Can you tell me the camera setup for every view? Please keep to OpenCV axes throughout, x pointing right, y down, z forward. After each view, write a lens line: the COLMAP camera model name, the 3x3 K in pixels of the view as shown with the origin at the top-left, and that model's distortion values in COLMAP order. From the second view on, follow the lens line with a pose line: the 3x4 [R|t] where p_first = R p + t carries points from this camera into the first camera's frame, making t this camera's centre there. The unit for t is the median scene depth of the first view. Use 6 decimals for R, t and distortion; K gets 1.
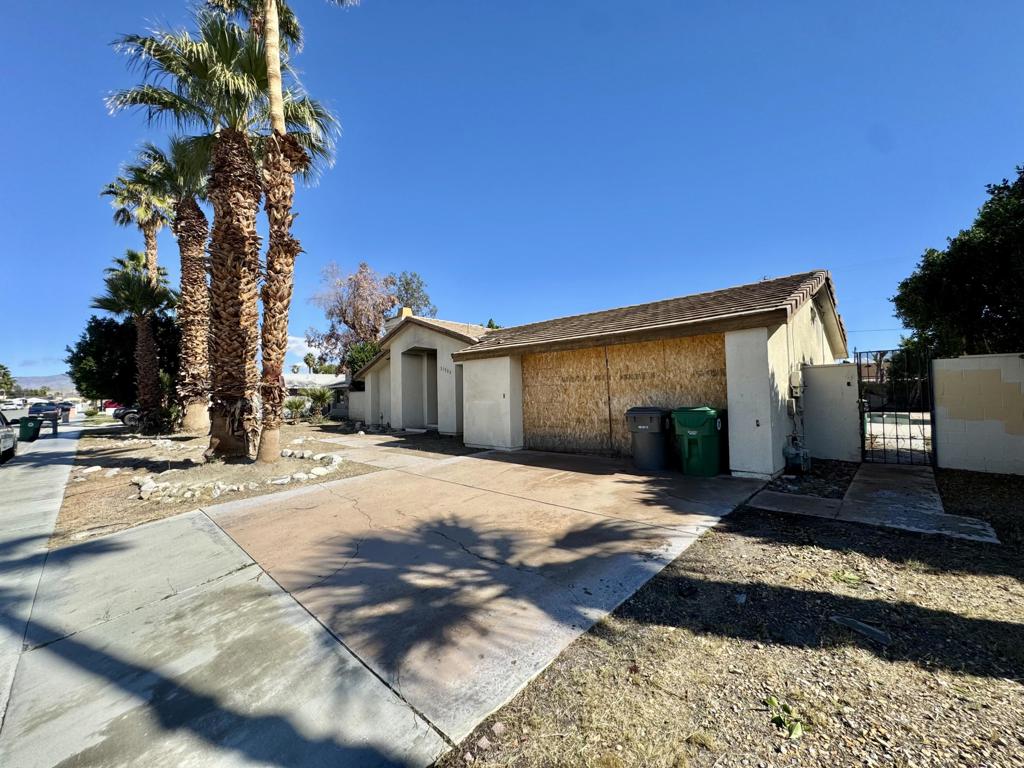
lens RADIAL K [[410.0, 0, 511.0], [0, 410.0, 380.4], [0, 0, 1]] dist [-0.004163, 0.000652]
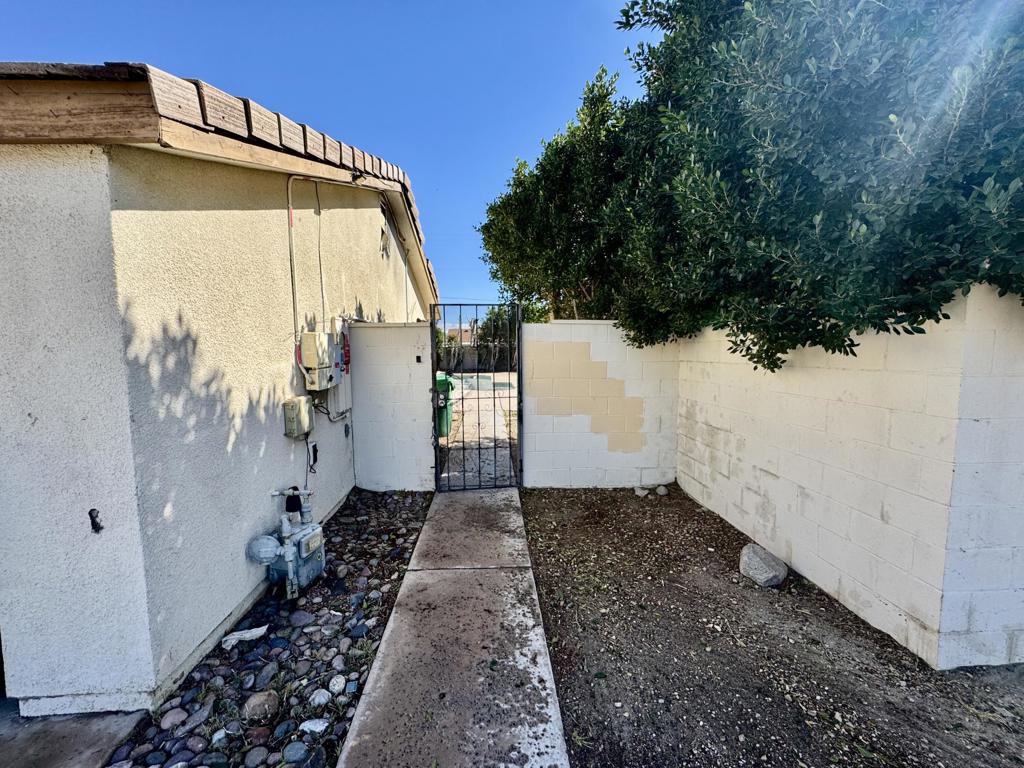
lens RADIAL K [[410.0, 0, 512.1], [0, 410.0, 384.6], [0, 0, 1]] dist [-0.004163, 0.000652]
pose [[0.679485, -0.051232, 0.731899, 0.491452], [-0.031741, 0.994573, 0.099086, -0.016746], [-0.733003, -0.090558, 0.674171, 0.514571]]
